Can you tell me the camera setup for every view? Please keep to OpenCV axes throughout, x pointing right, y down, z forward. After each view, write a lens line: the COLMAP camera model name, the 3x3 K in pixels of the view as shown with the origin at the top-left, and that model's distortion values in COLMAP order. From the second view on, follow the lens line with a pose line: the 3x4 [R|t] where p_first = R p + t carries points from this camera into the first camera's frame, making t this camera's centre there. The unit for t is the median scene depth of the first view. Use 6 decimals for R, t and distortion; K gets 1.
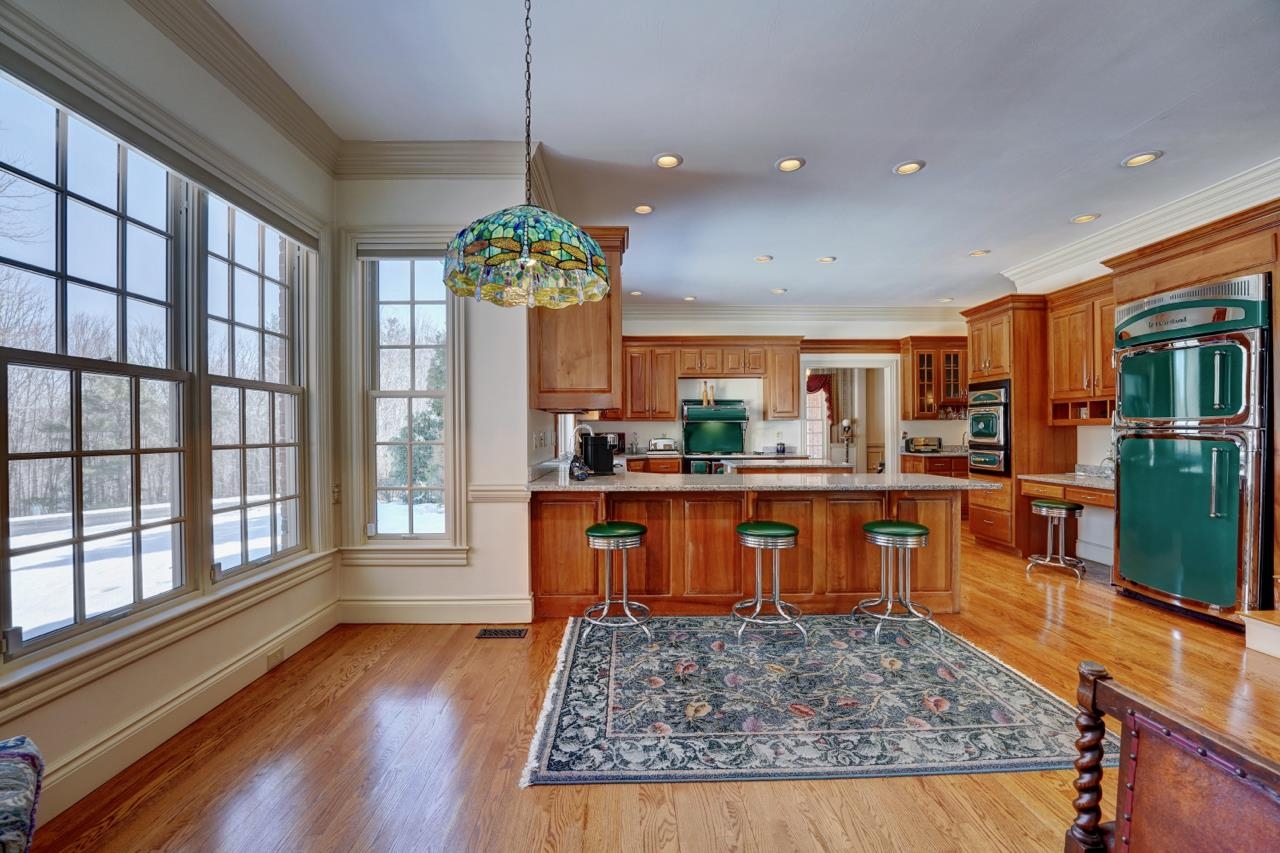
lens RADIAL K [[519.5, 0, 641.0], [0, 519.5, 431.8], [0, 0, 1]] dist [-0.023248, 0.000983]
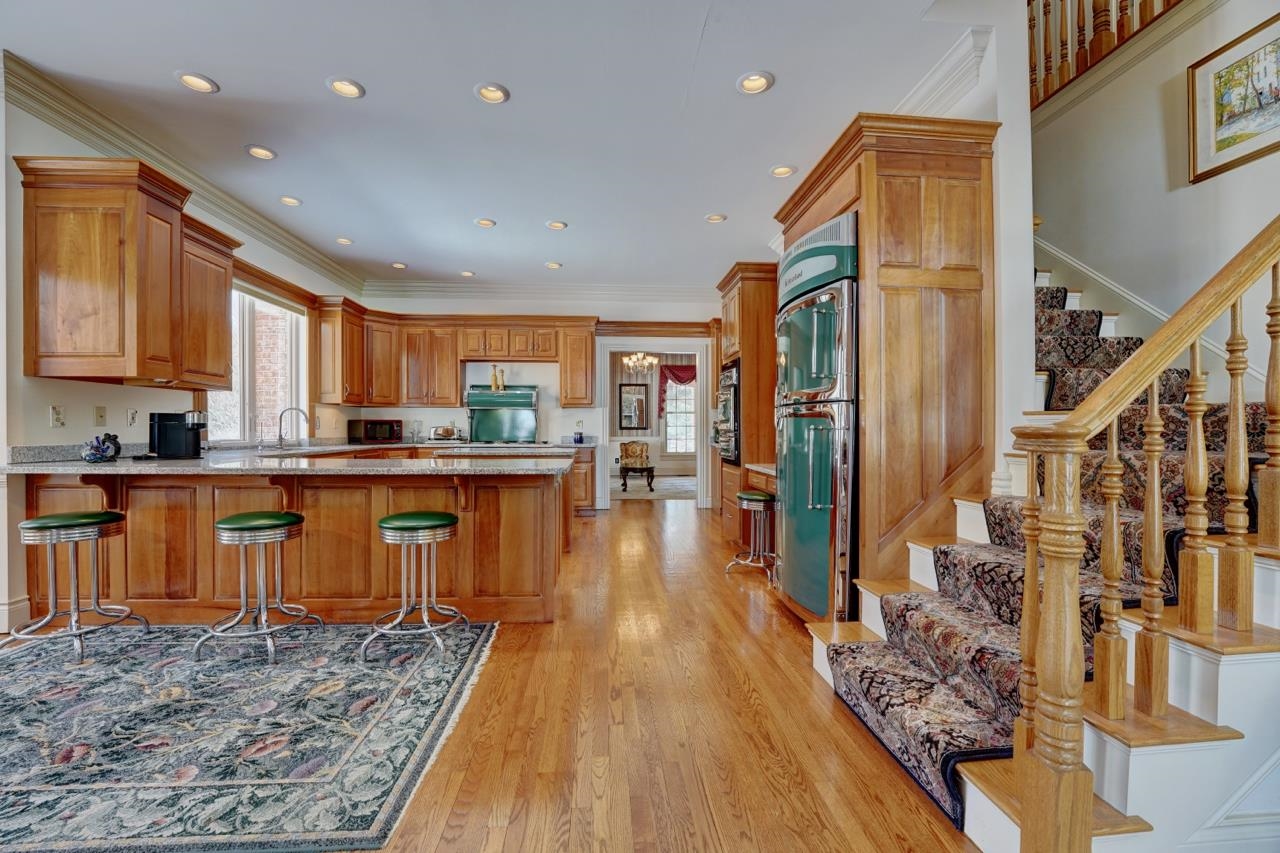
lens RADIAL K [[519.5, 0, 637.4], [0, 519.5, 429.3], [0, 0, 1]] dist [-0.023248, 0.000983]
pose [[0.998984, 0.005620, 0.044713, 0.726666], [-0.005600, 0.999984, -0.000558, 0.035996], [-0.044715, 0.000307, 0.999000, 0.144005]]
